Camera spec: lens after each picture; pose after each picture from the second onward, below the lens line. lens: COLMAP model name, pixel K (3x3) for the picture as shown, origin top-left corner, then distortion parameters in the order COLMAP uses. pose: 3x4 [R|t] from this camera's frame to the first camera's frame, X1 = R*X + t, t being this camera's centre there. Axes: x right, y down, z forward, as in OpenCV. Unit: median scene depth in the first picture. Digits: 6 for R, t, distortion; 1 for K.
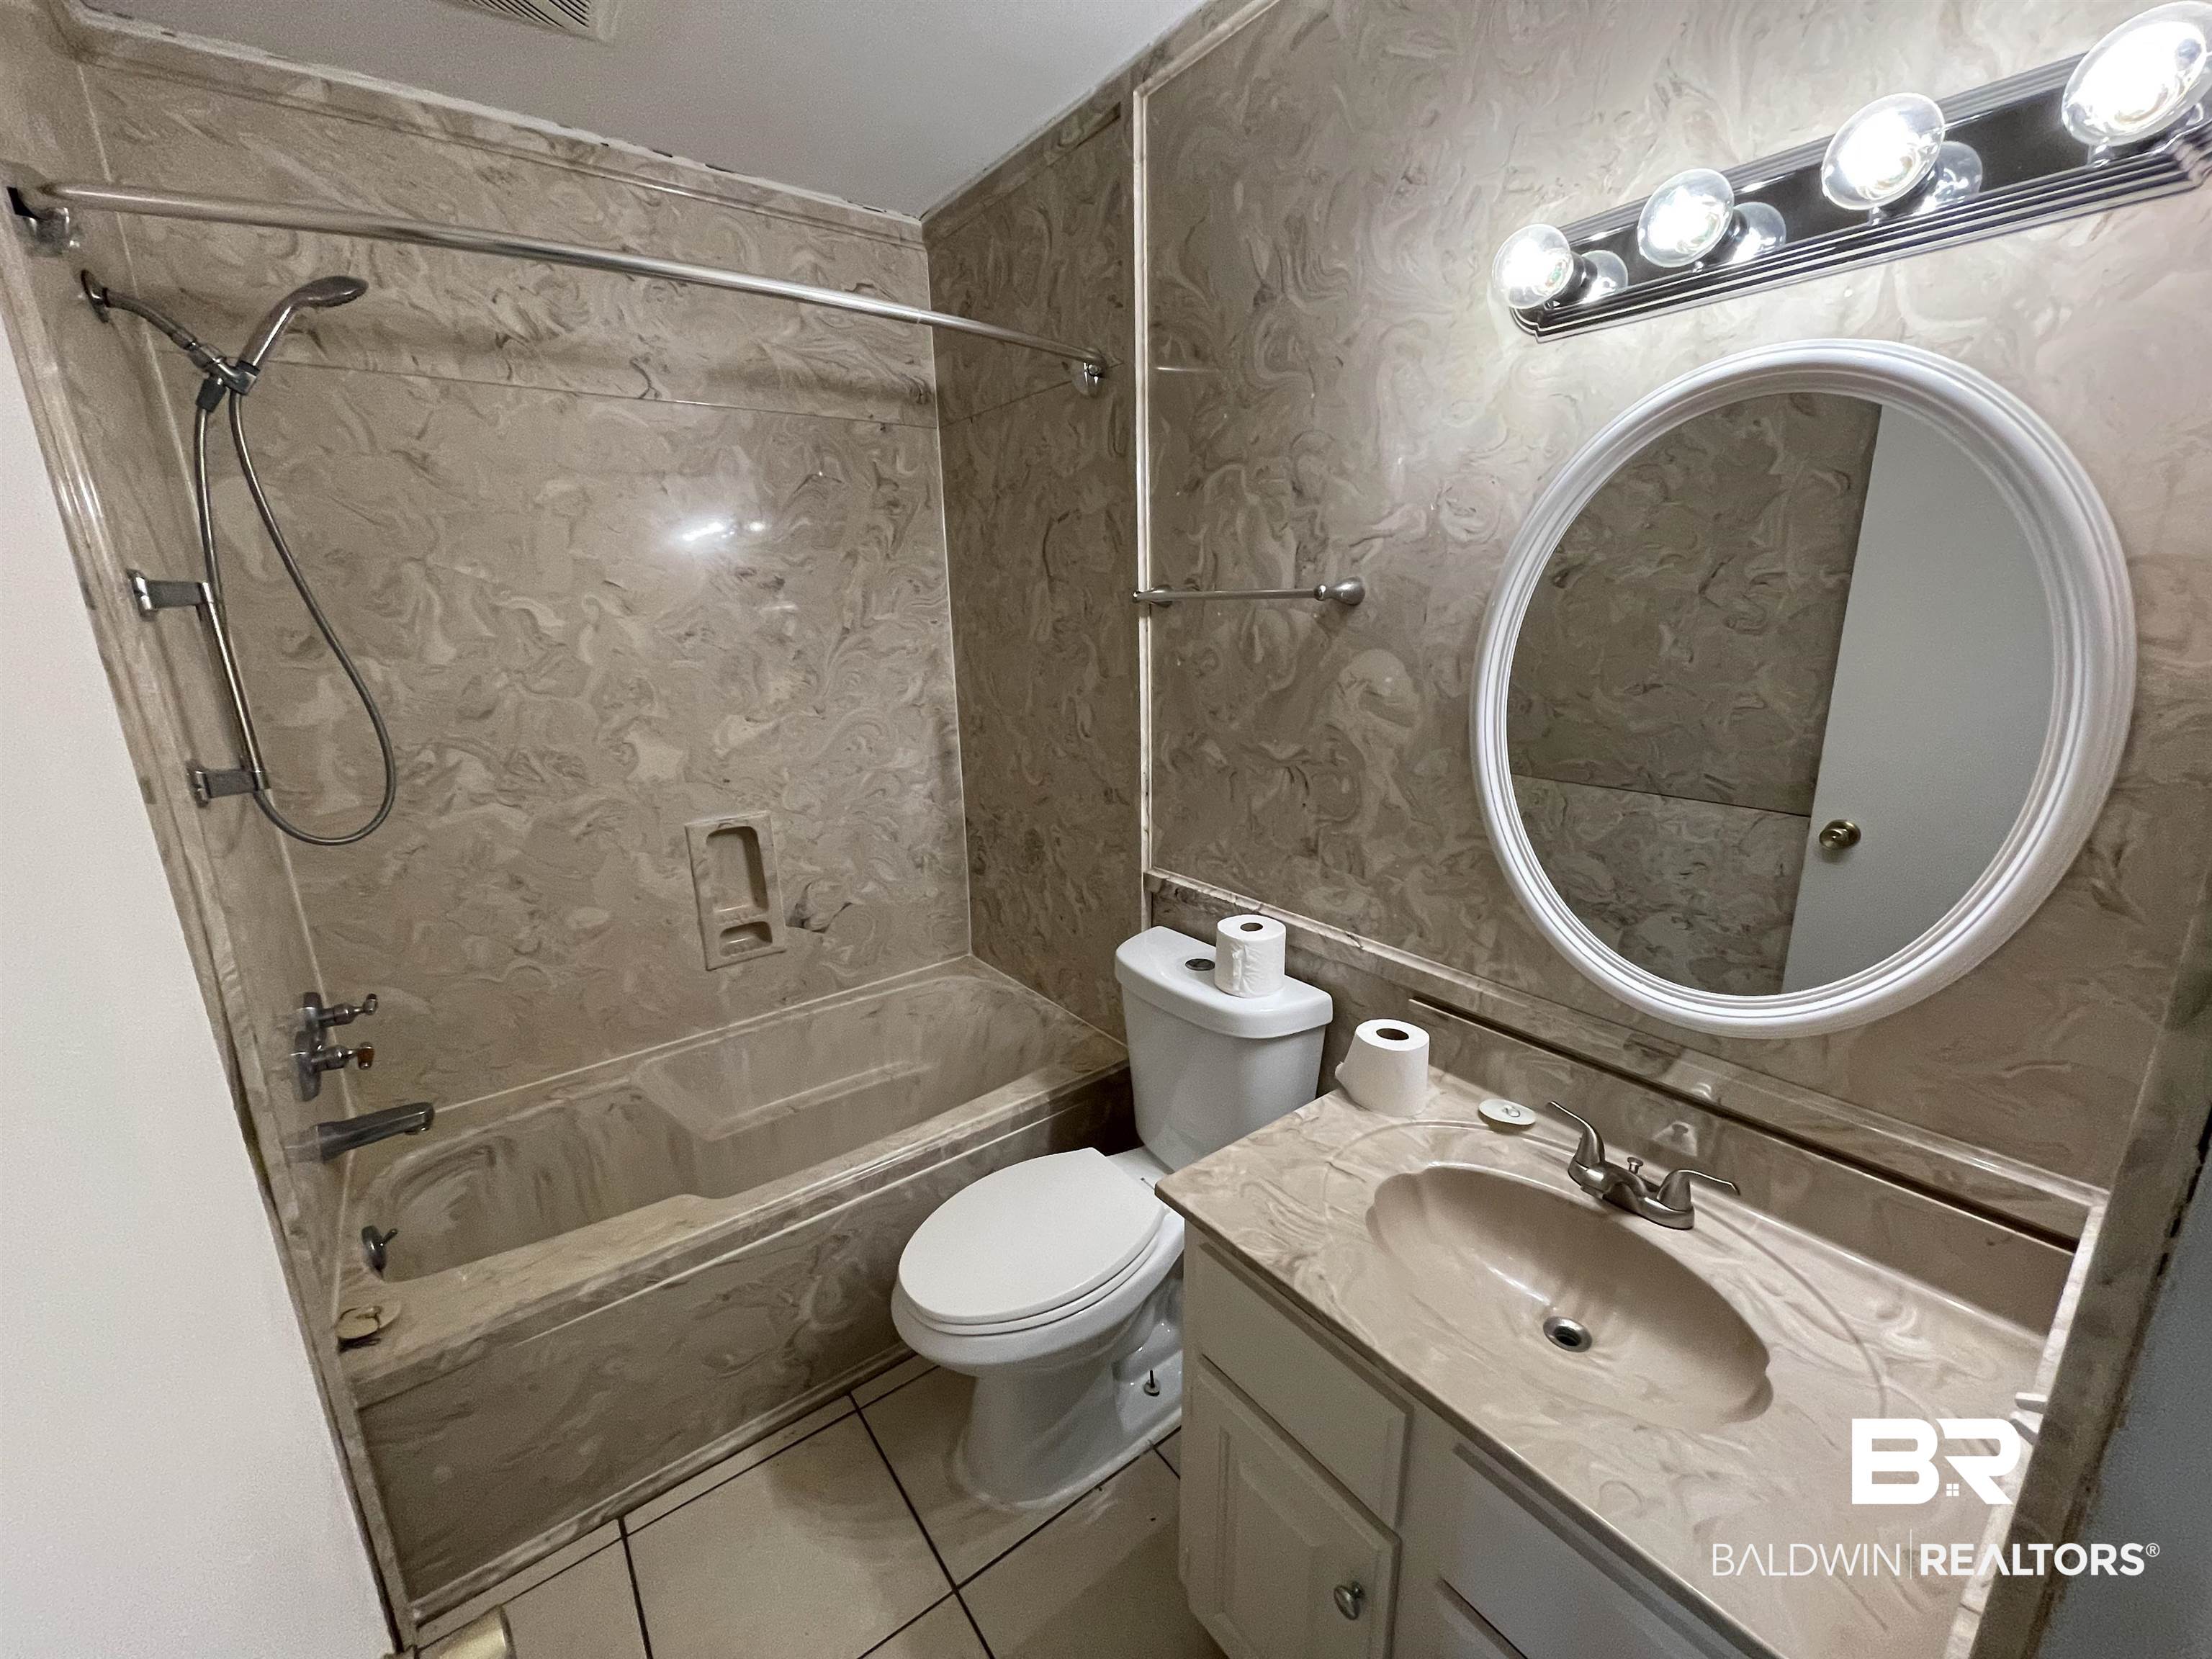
lens RADIAL K [[893.0, 0, 1107.4], [0, 893.0, 835.9], [0, 0, 1]] dist [-0.000430, 0.000924]
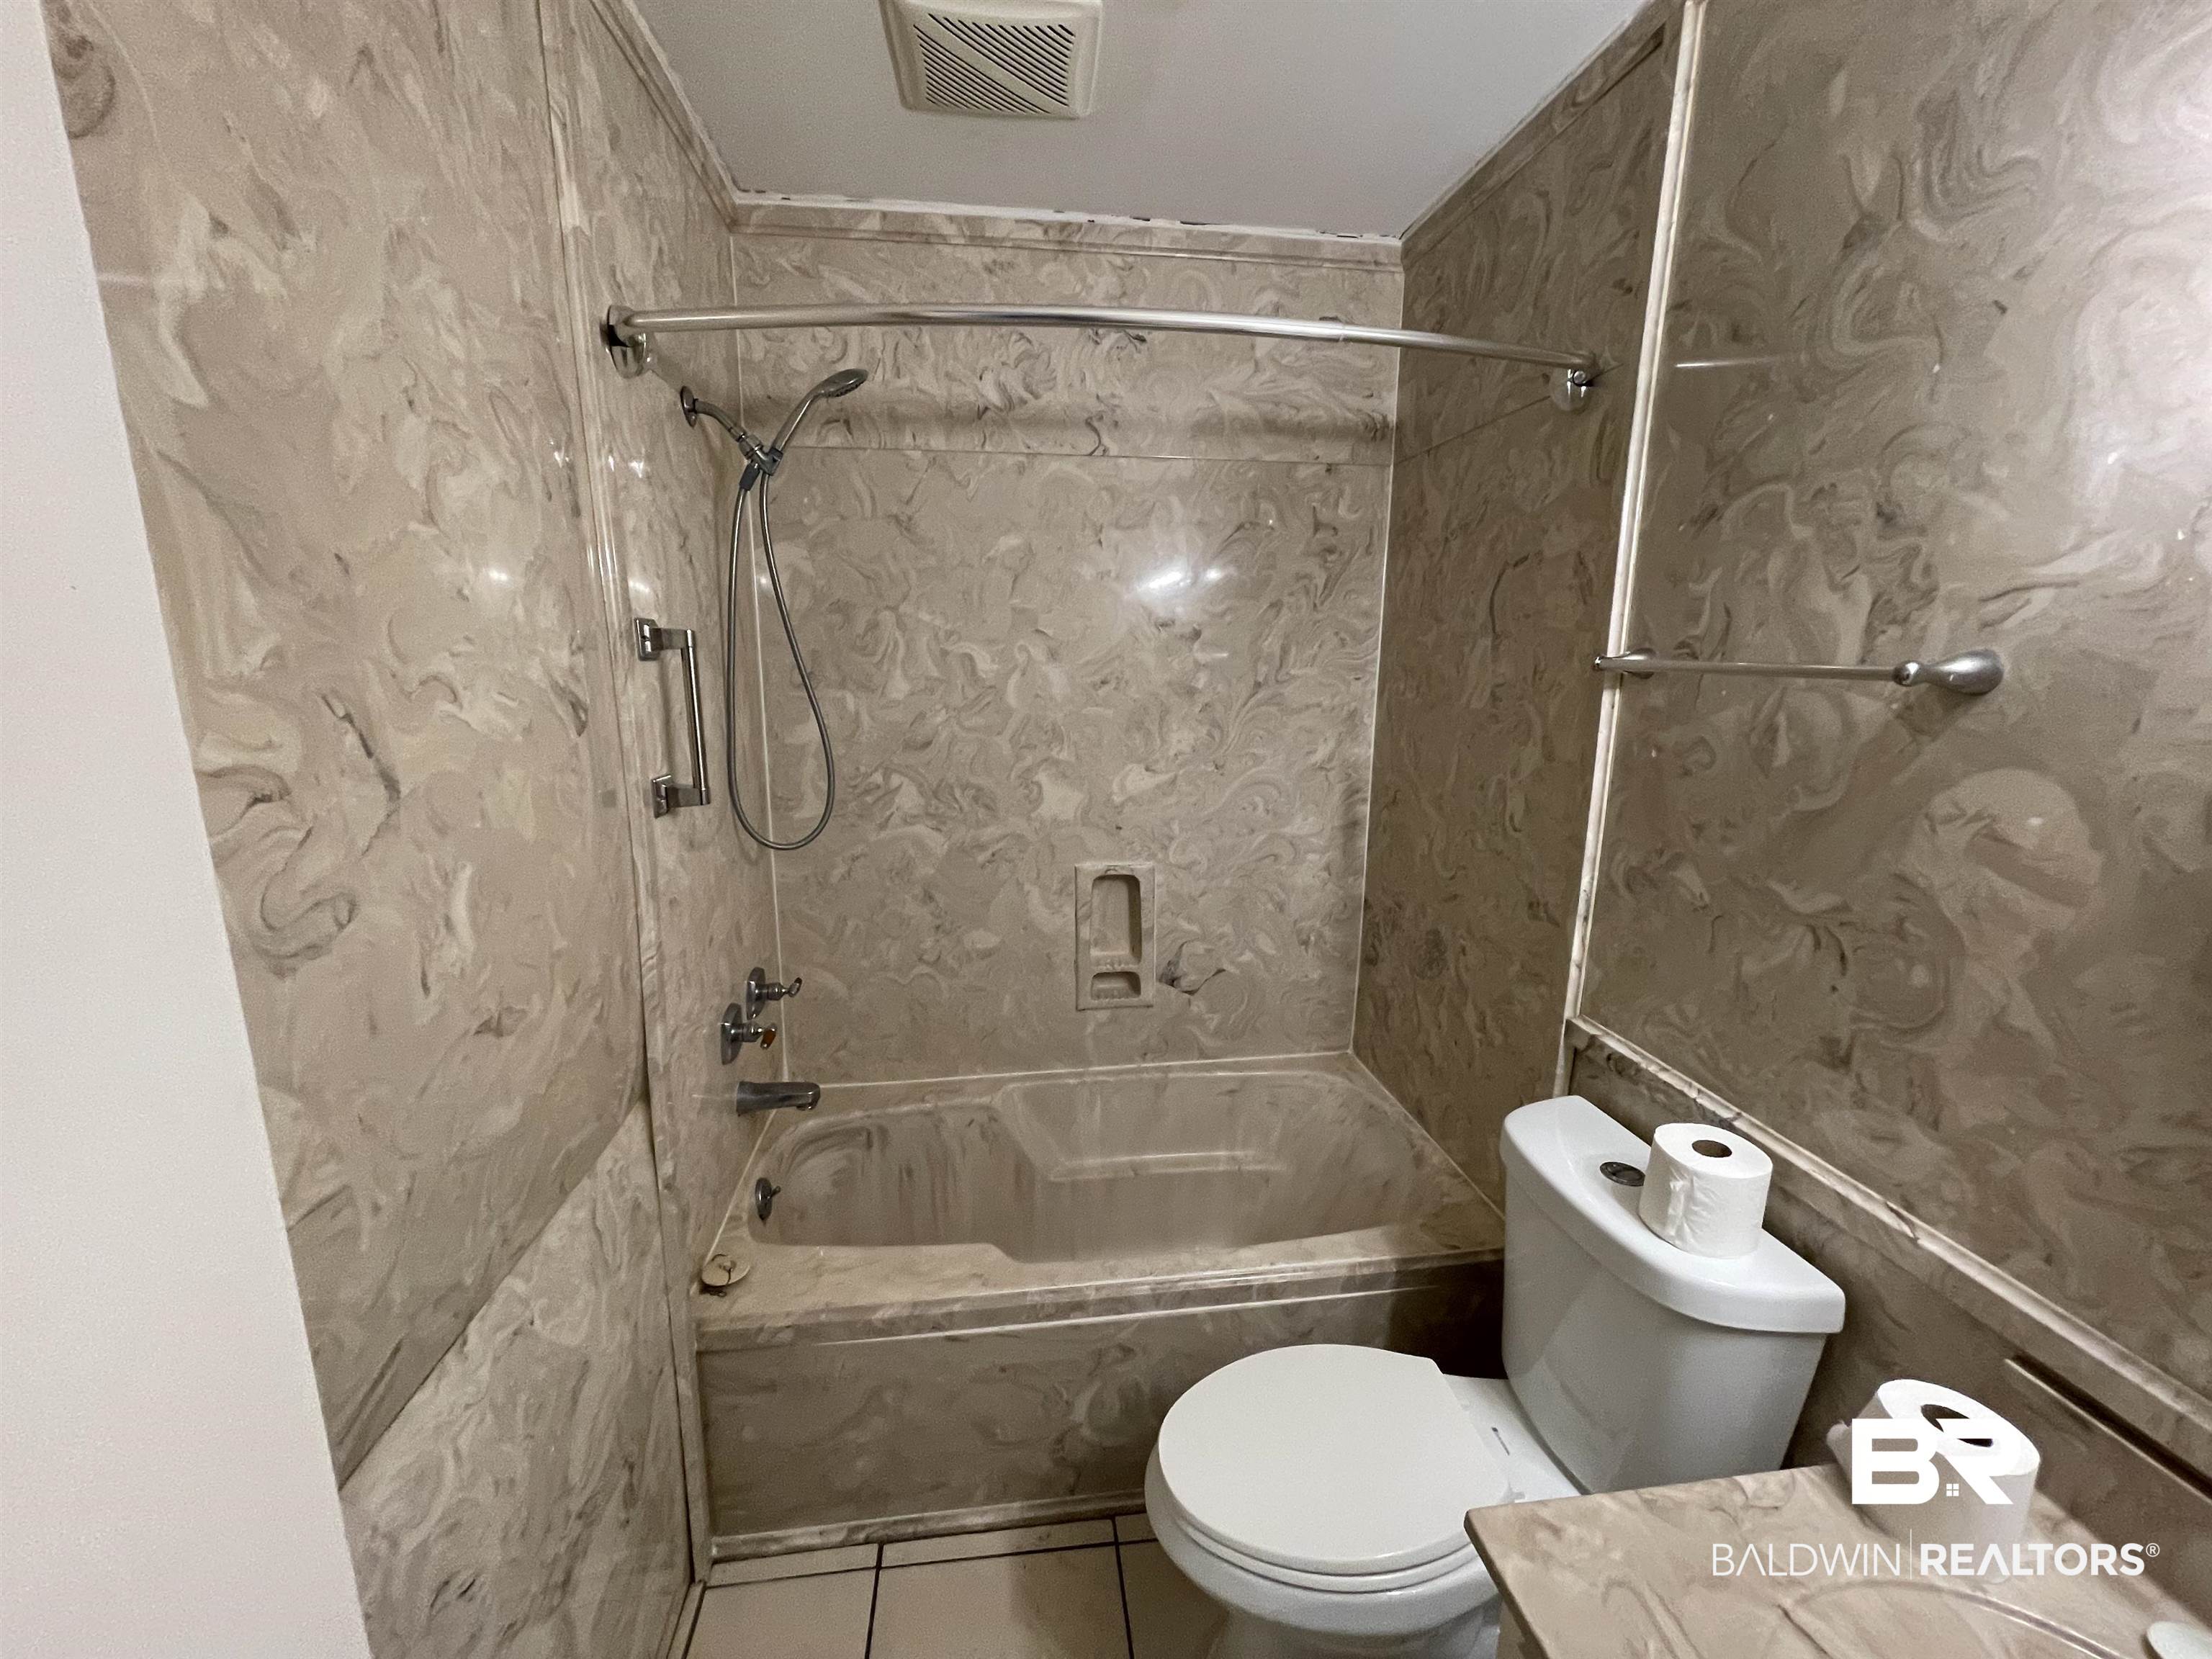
lens RADIAL K [[893.0, 0, 1108.1], [0, 893.0, 832.8], [0, 0, 1]] dist [-0.000430, 0.000924]
pose [[0.867472, 0.128154, -0.480696, 0.054878], [-0.151212, 0.988457, -0.009356, -0.057315], [0.473948, 0.080803, 0.876838, 0.153277]]
